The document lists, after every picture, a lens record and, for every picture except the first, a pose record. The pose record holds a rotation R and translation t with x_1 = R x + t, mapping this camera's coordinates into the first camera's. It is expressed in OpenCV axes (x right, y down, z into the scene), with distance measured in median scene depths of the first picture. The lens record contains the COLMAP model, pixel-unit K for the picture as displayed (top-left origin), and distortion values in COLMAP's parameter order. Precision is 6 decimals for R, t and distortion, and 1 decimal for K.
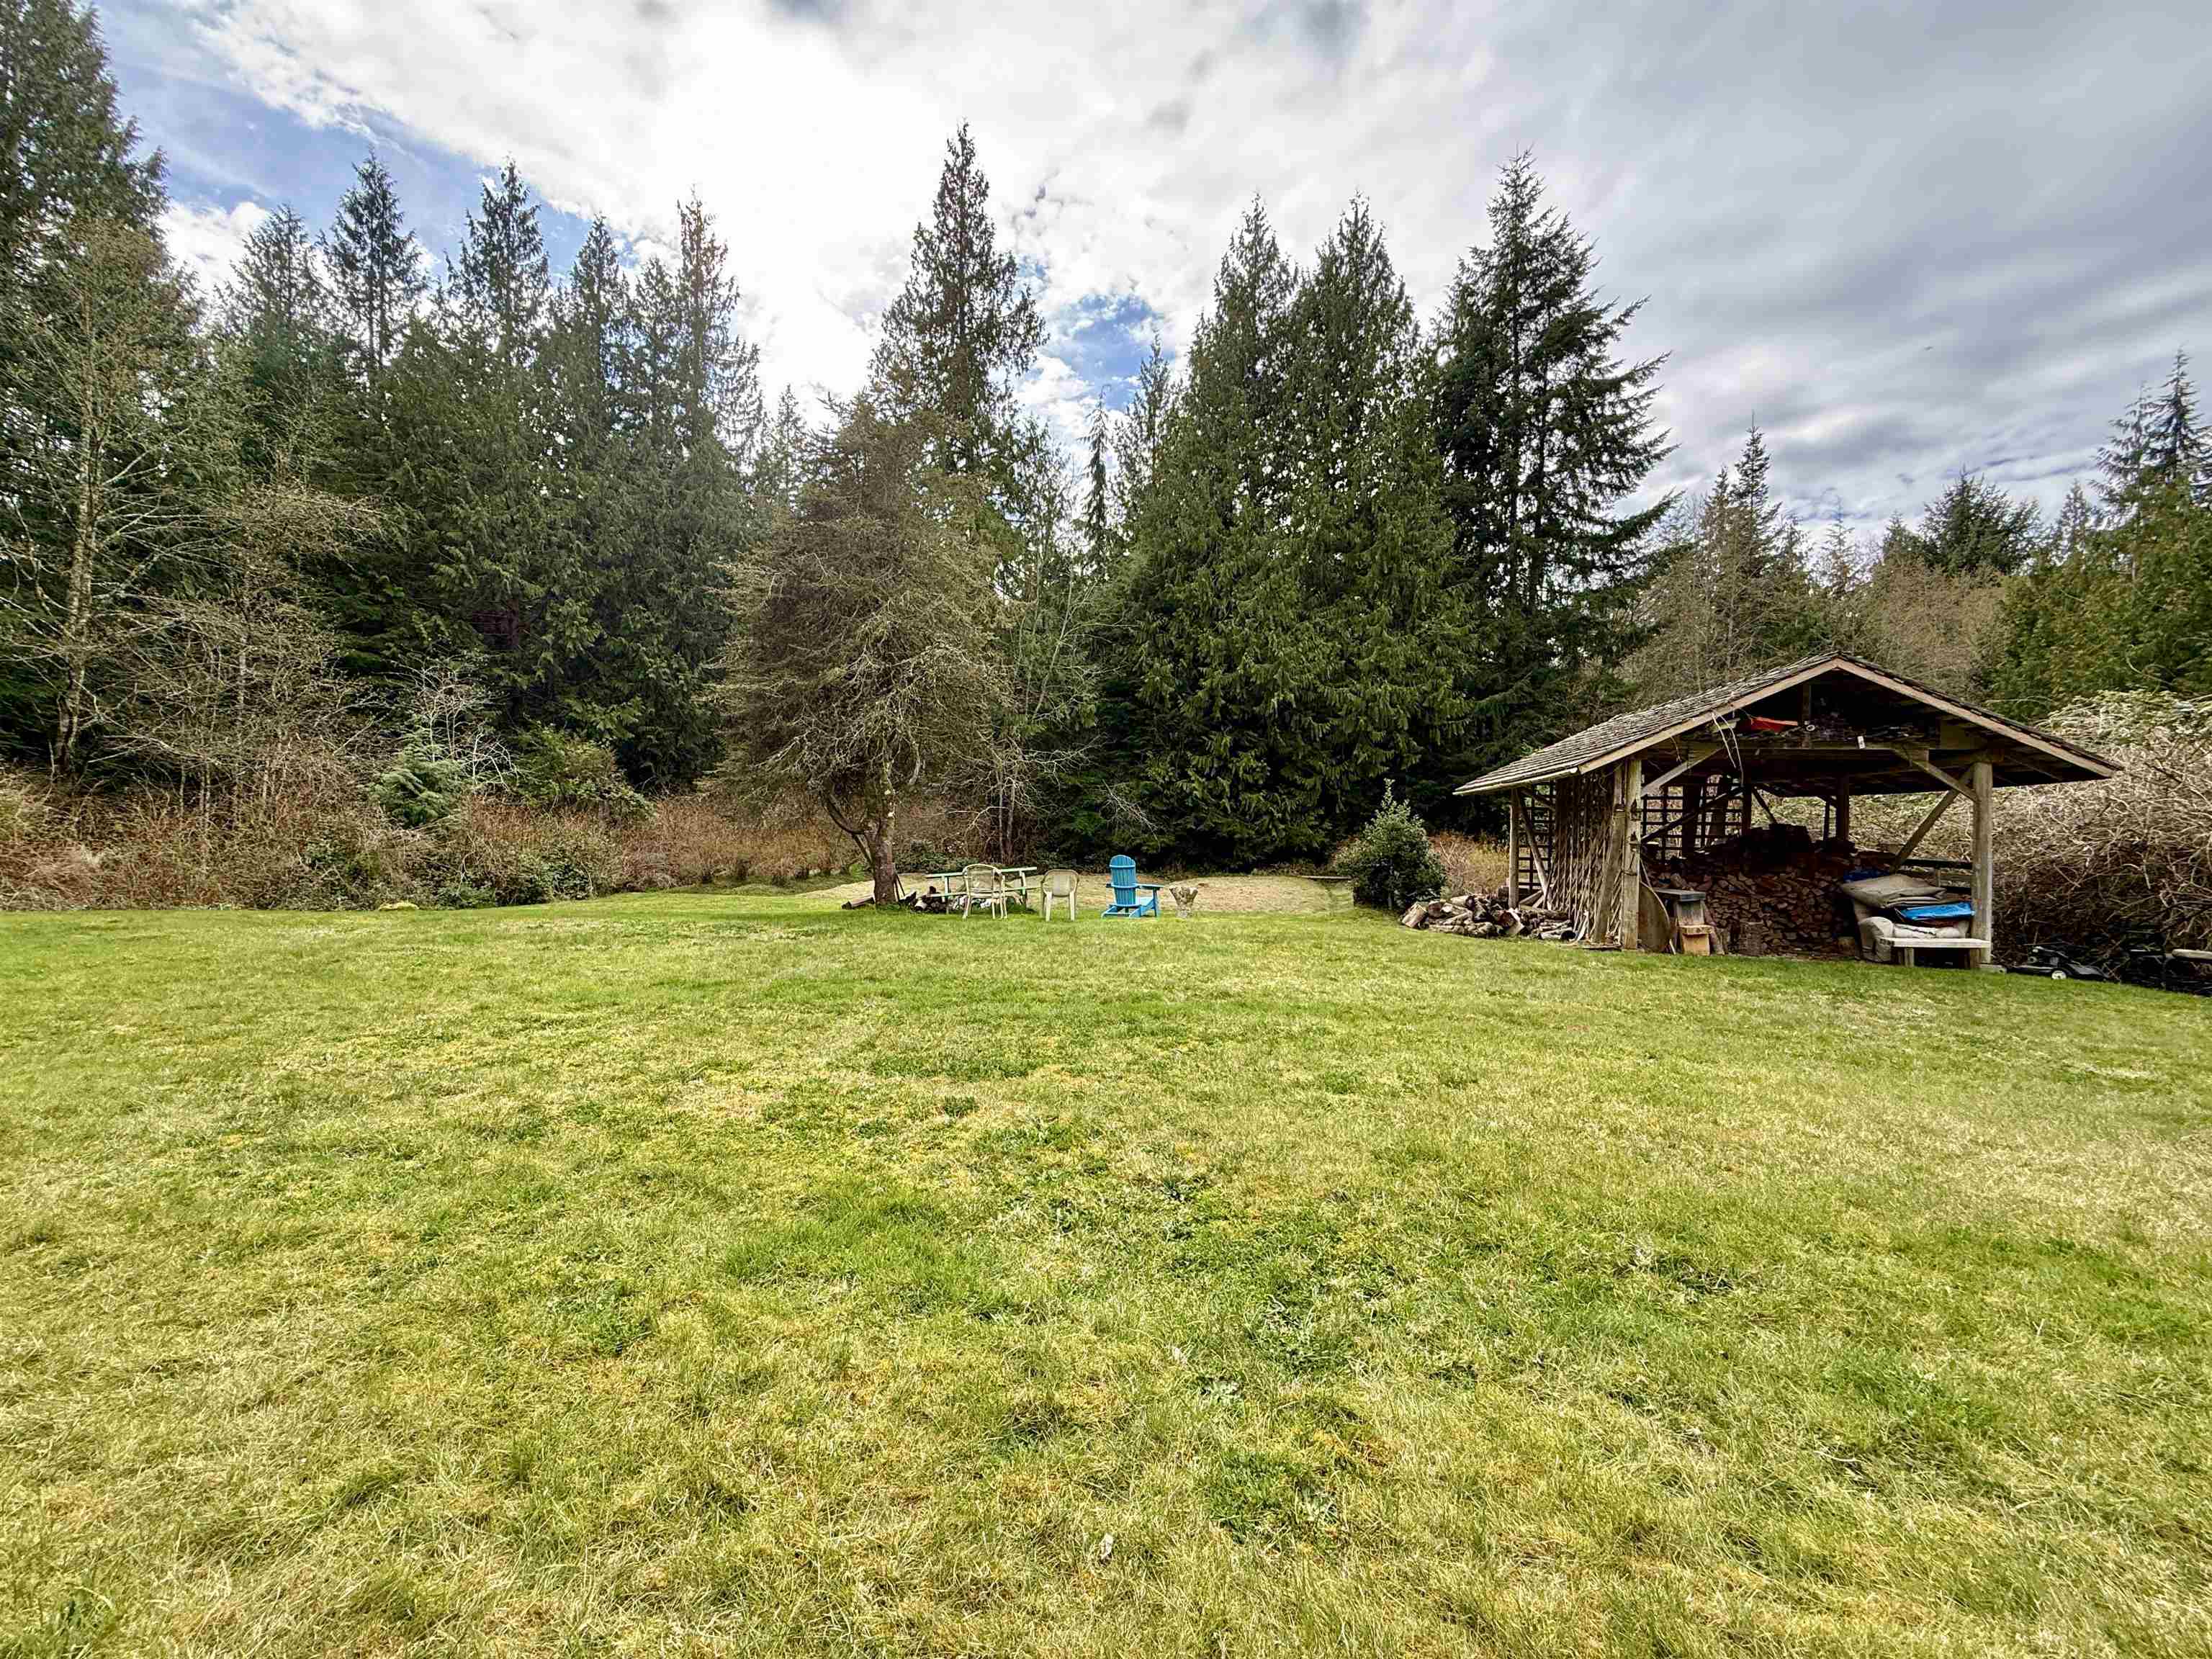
lens RADIAL K [[877.2, 0, 1106.0], [0, 877.2, 829.5], [0, 0, 1]] dist [0.001936, 0.000295]
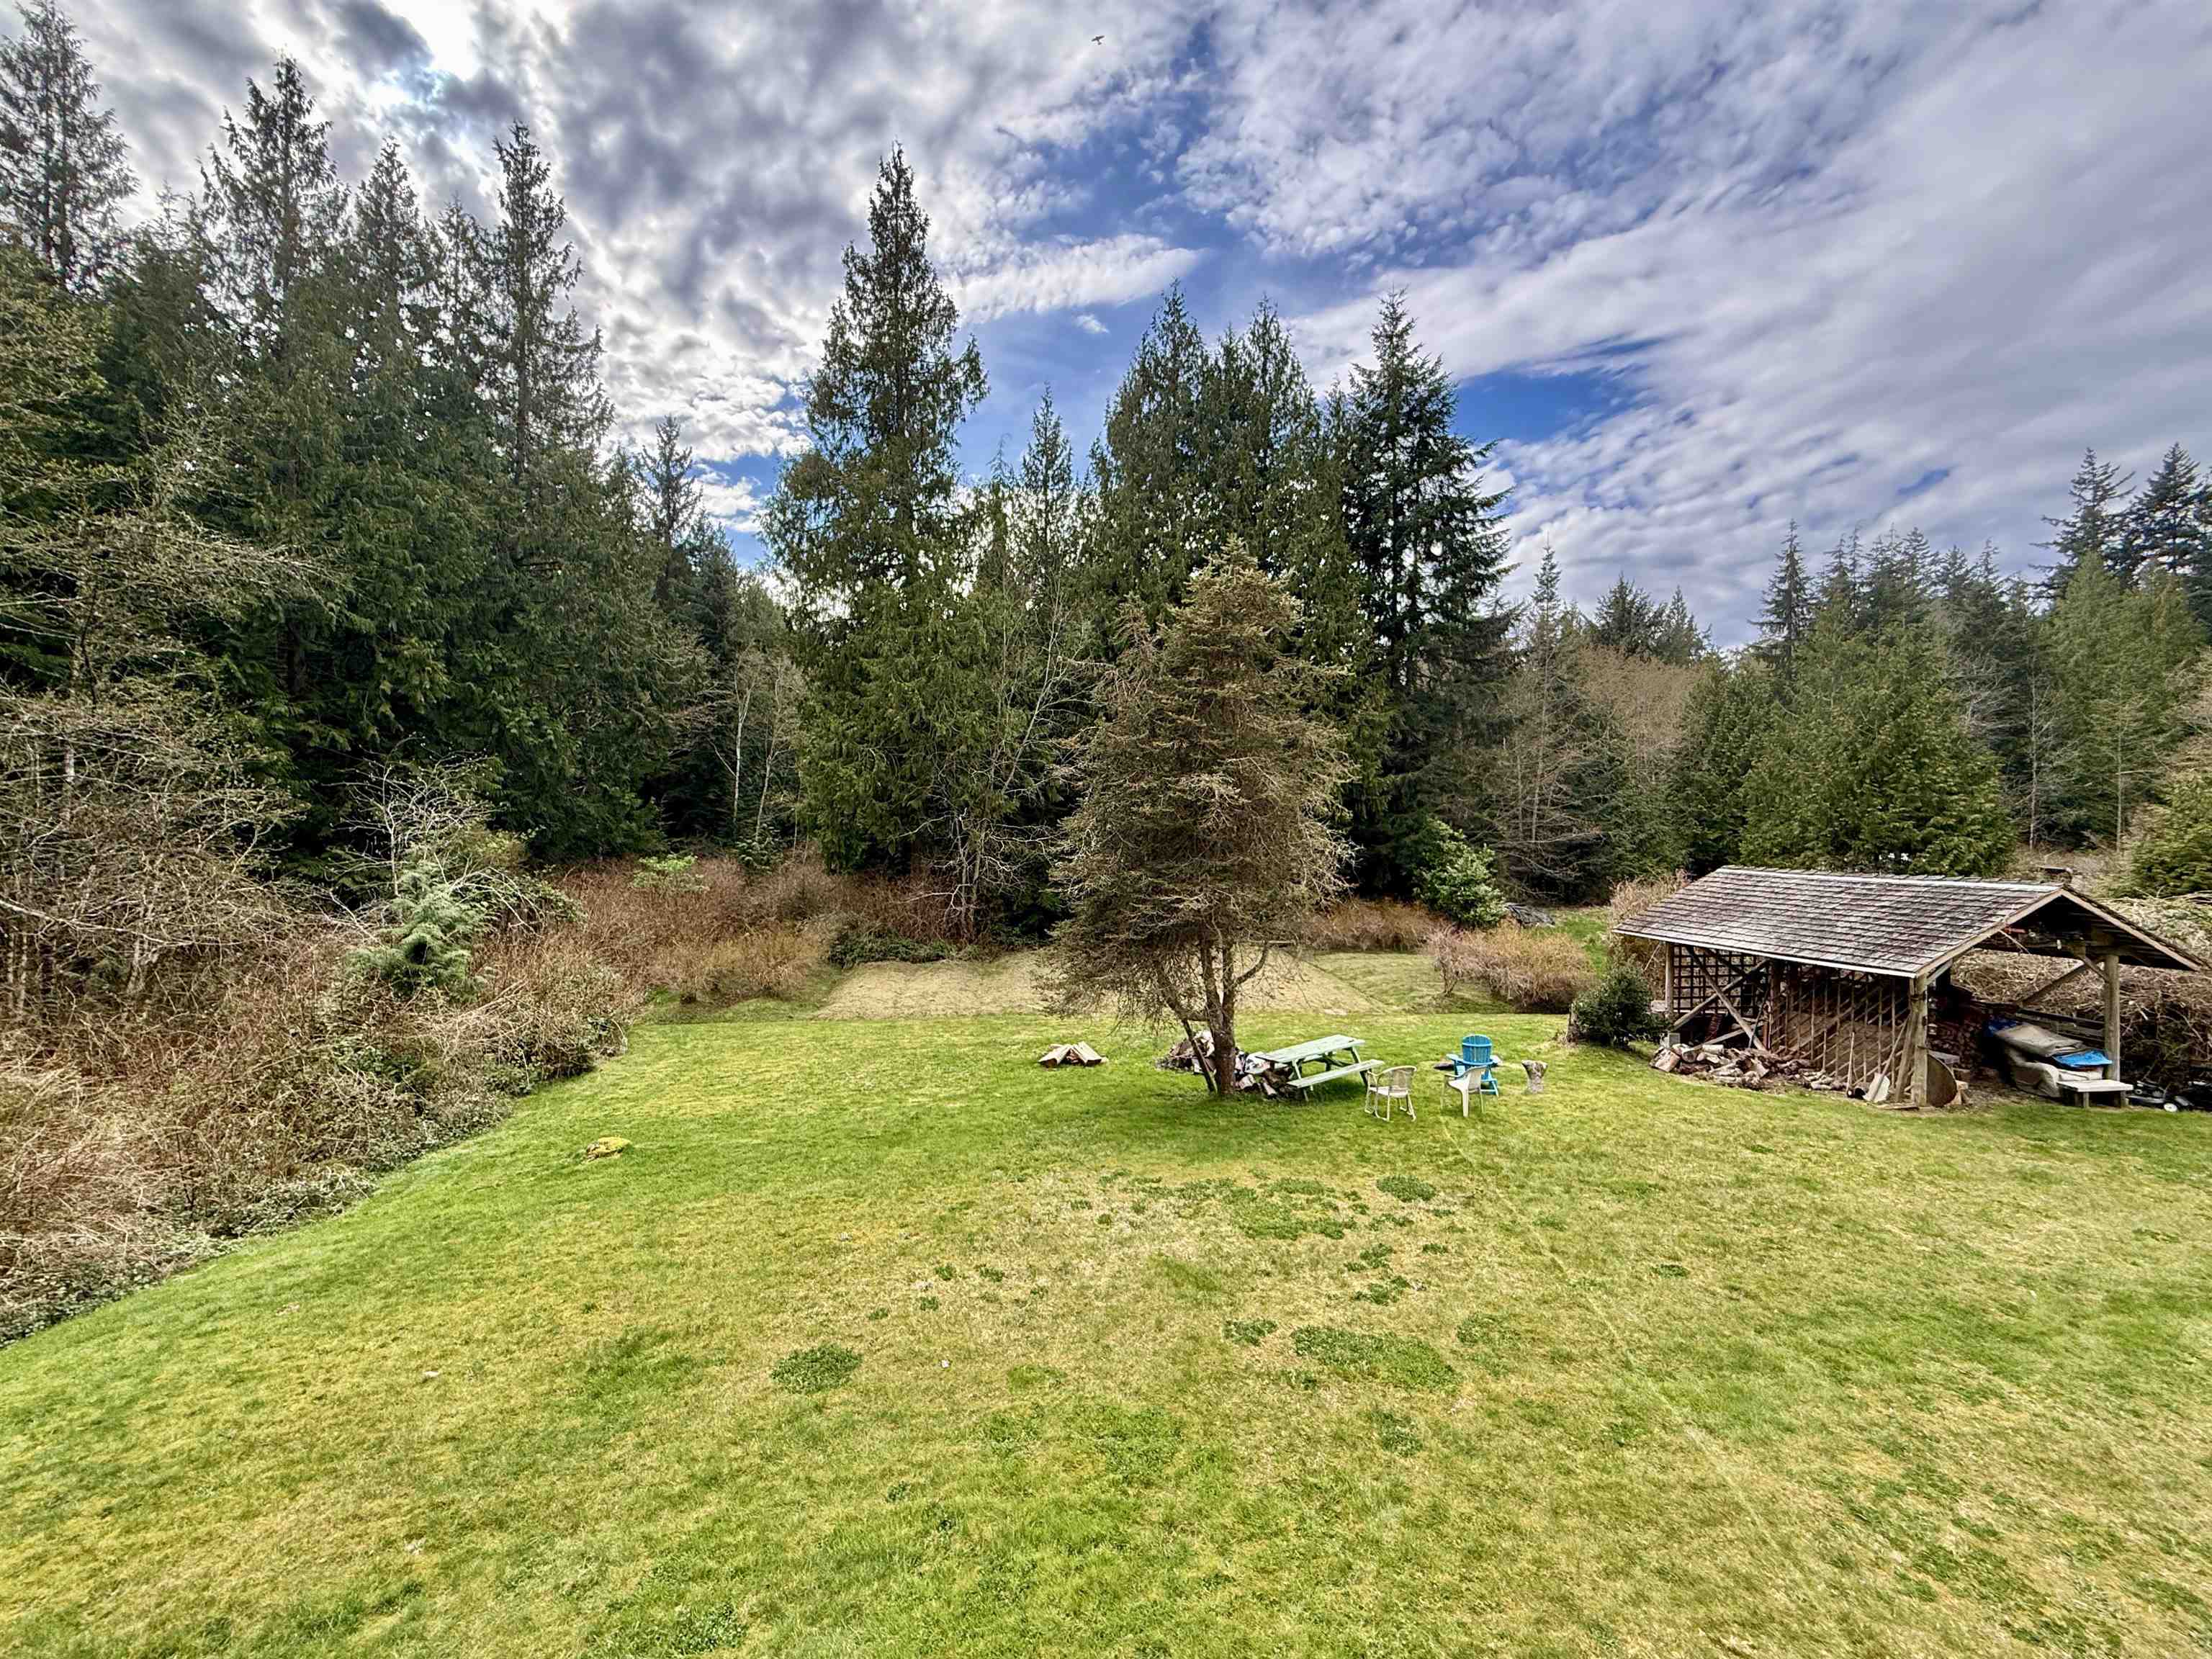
lens RADIAL K [[877.2, 0, 1106.0], [0, 877.2, 829.5], [0, 0, 1]] dist [0.001936, 0.000295]
pose [[0.948217, -0.011234, 0.317423, -0.258033], [0.011690, 0.999932, 0.000468, -0.077903], [-0.317407, 0.003267, 0.948284, 0.044707]]
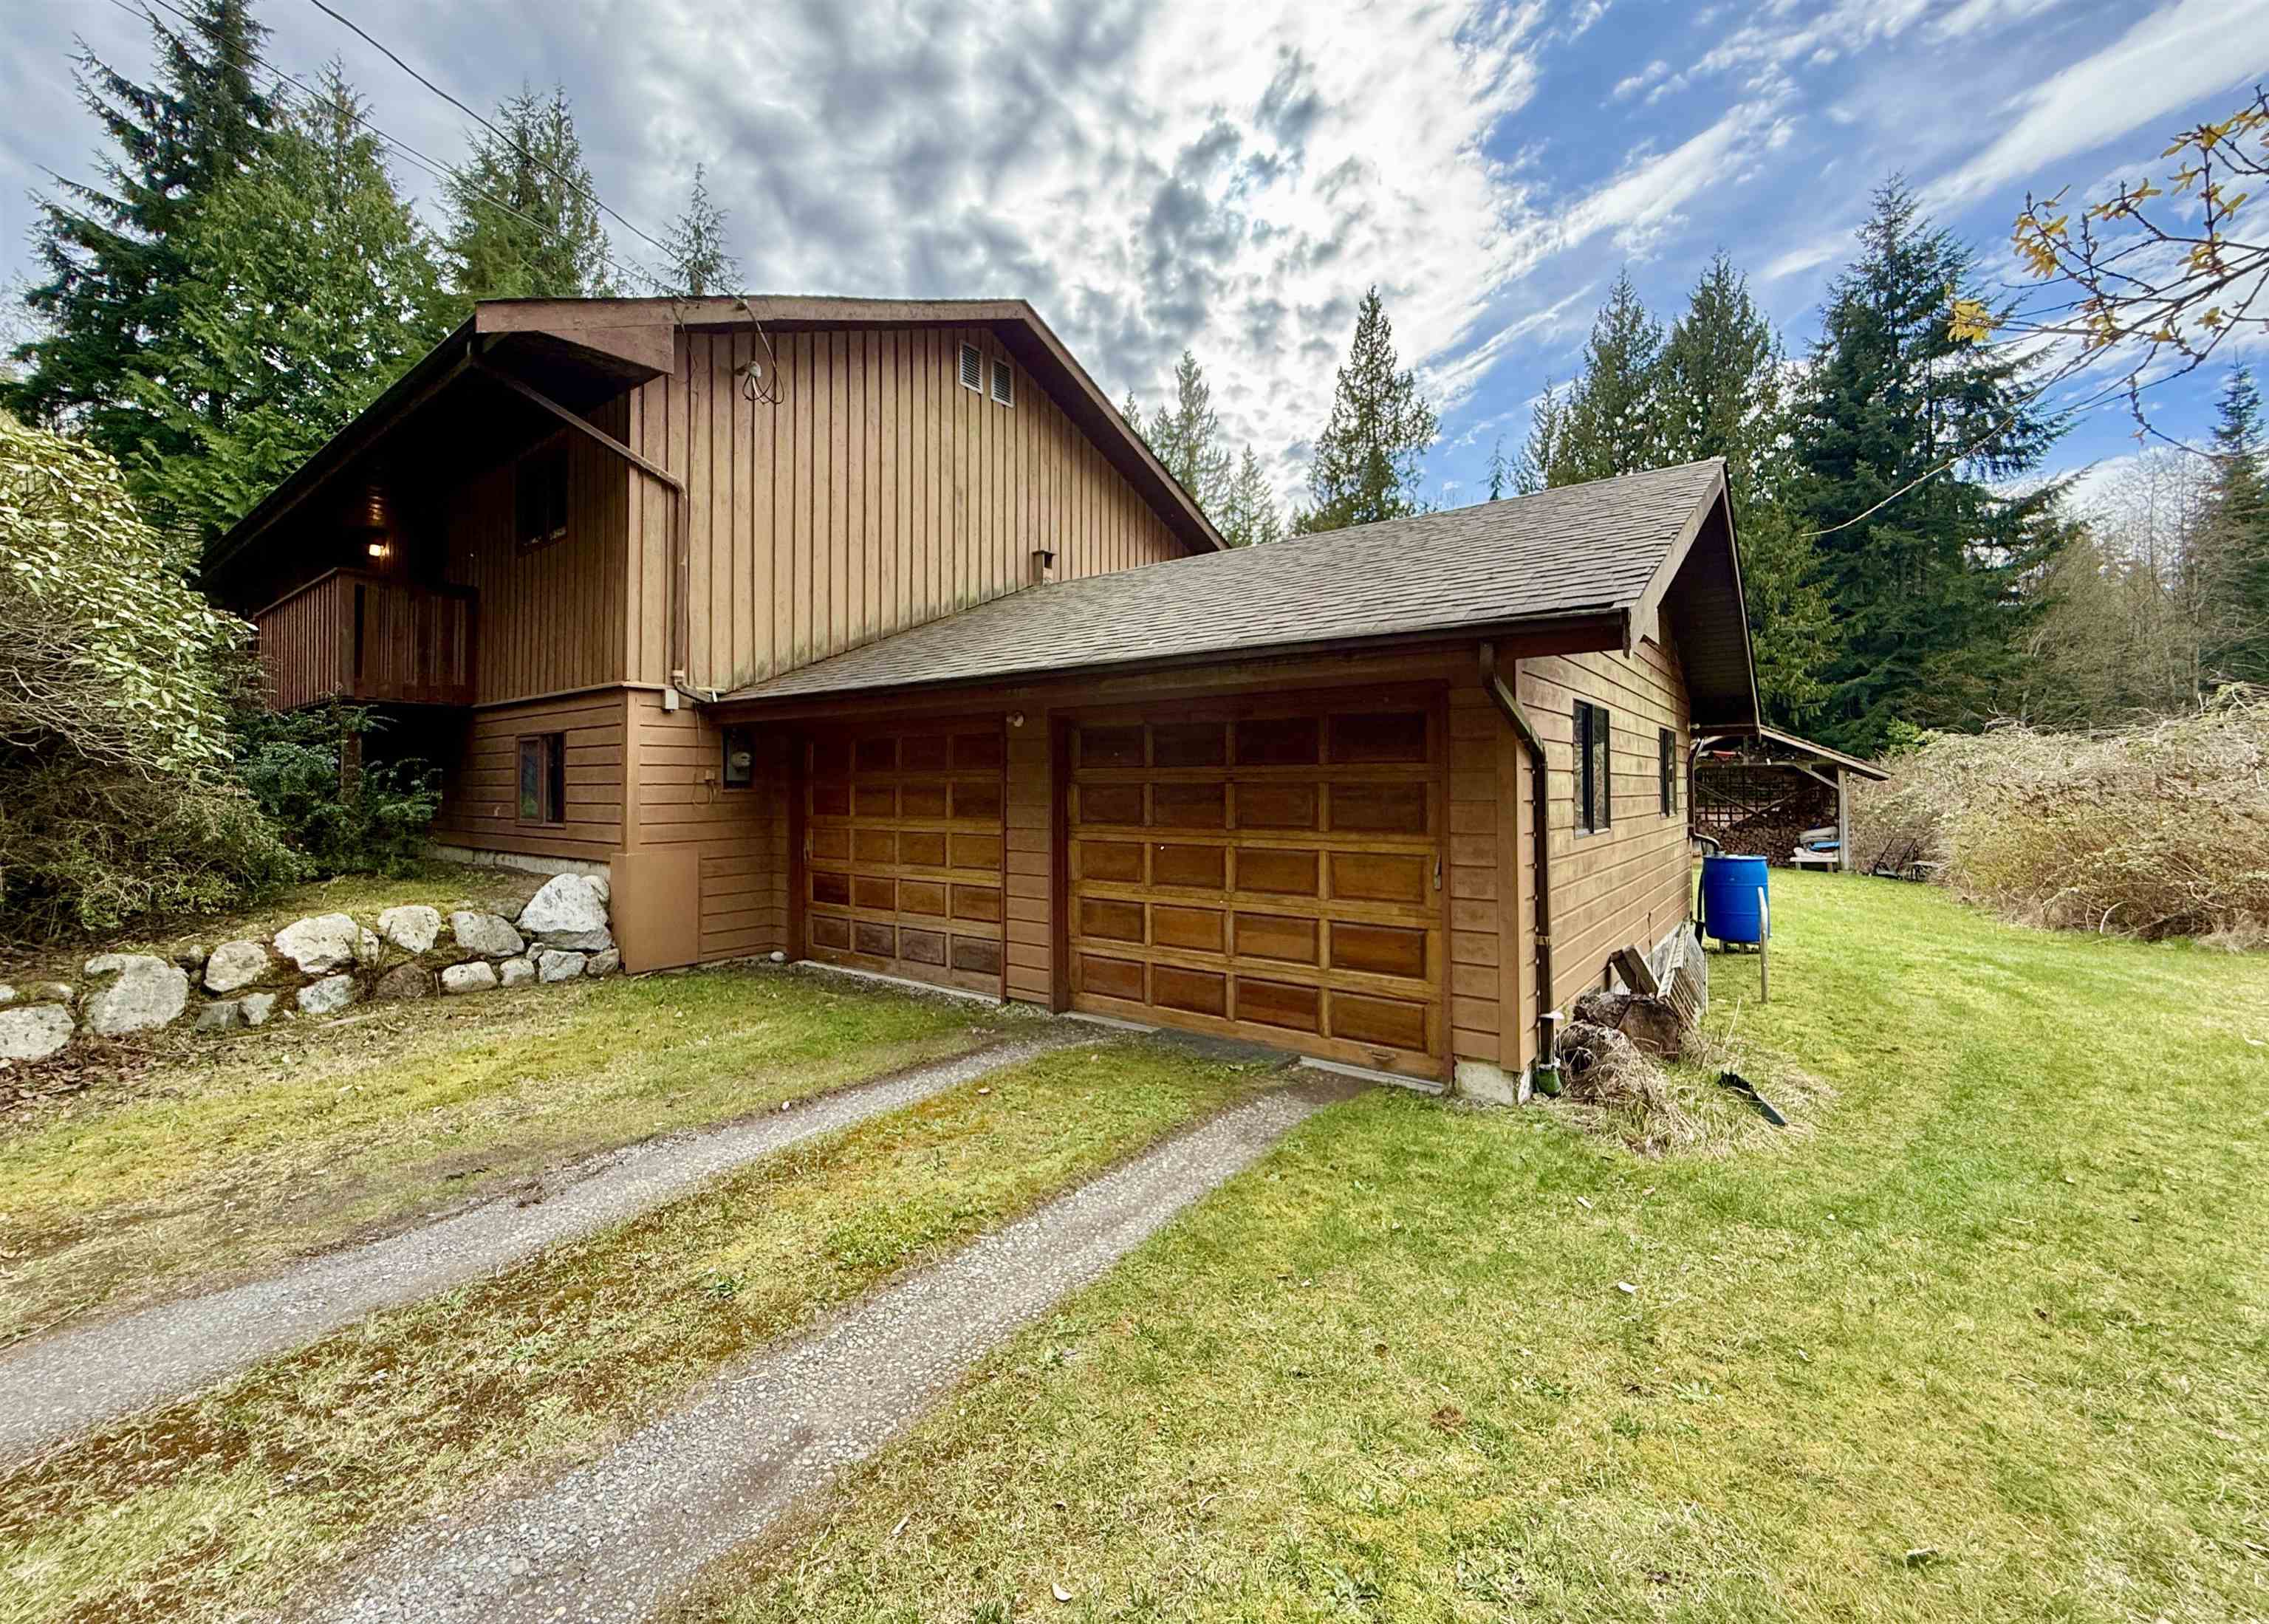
lens RADIAL K [[909.7, 0, 1124.7], [0, 909.7, 769.9], [0, 0, 1]] dist [-0.001765, -0.000553]
pose [[0.887497, -0.023587, -0.460210, 0.131713], [0.009240, 0.999399, -0.033402, -0.006020], [0.460721, 0.025392, 0.887181, -0.420612]]
